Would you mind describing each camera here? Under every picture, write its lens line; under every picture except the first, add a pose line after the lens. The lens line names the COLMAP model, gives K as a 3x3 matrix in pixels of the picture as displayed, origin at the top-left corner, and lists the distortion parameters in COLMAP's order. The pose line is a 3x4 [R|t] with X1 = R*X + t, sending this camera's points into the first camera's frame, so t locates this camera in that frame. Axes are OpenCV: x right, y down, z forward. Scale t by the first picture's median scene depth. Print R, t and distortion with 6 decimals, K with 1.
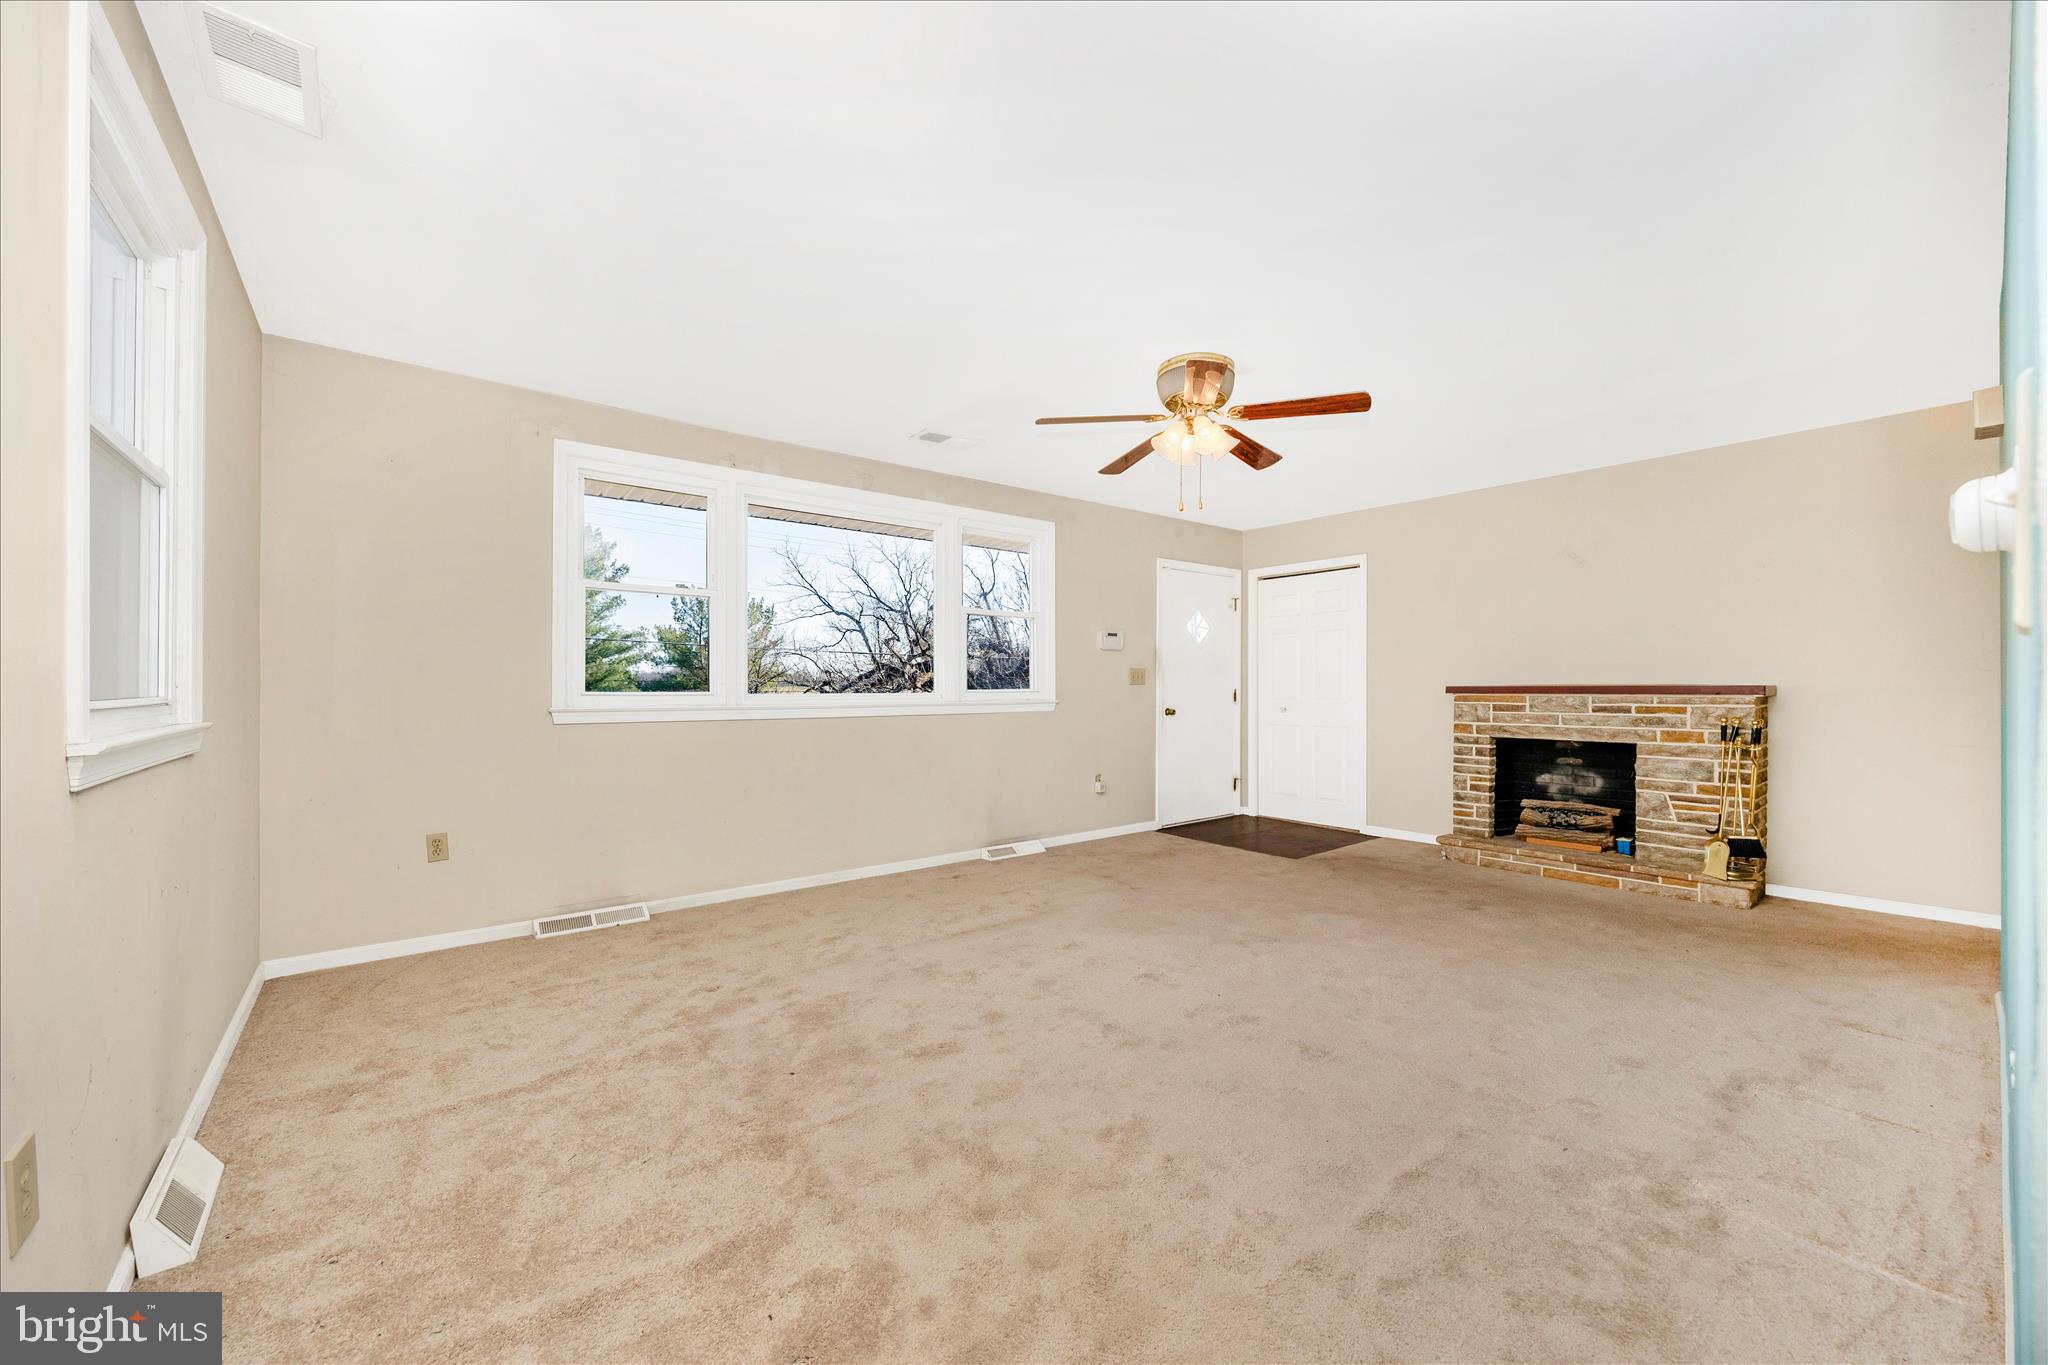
lens RADIAL K [[785.8, 0, 1024.9], [0, 785.8, 685.1], [0, 0, 1]] dist [-0.010289, 0.000614]
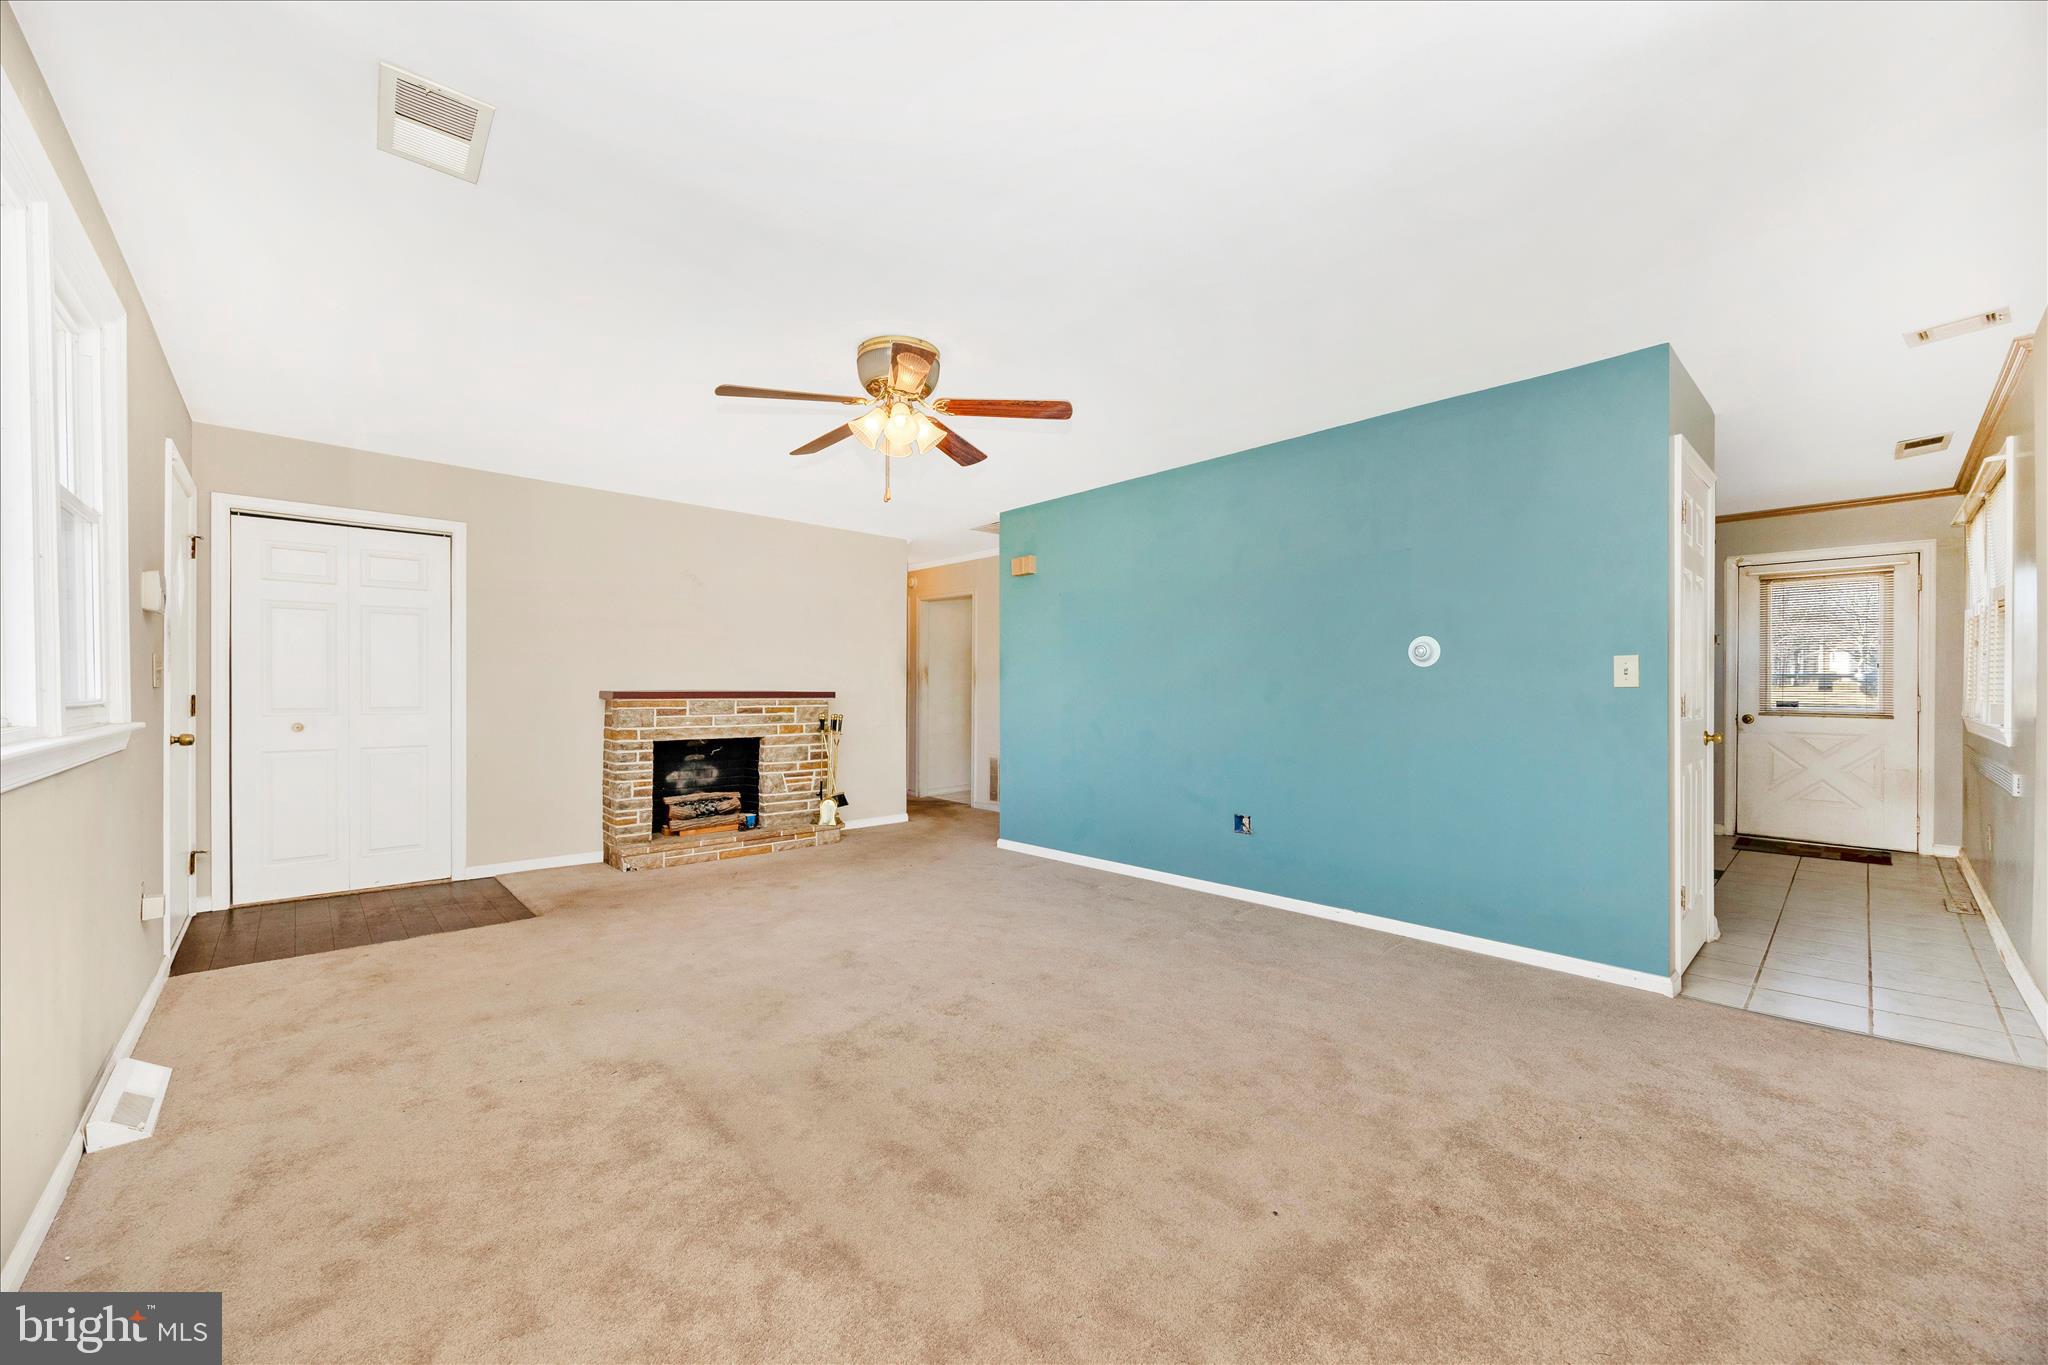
lens RADIAL K [[785.8, 0, 1028.3], [0, 785.8, 689.2], [0, 0, 1]] dist [-0.010289, 0.000614]
pose [[-0.084540, 0.005550, 0.996405, -0.493409], [-0.001520, 0.999983, -0.005698, 0.003695], [-0.996419, -0.001996, -0.084530, 0.632255]]
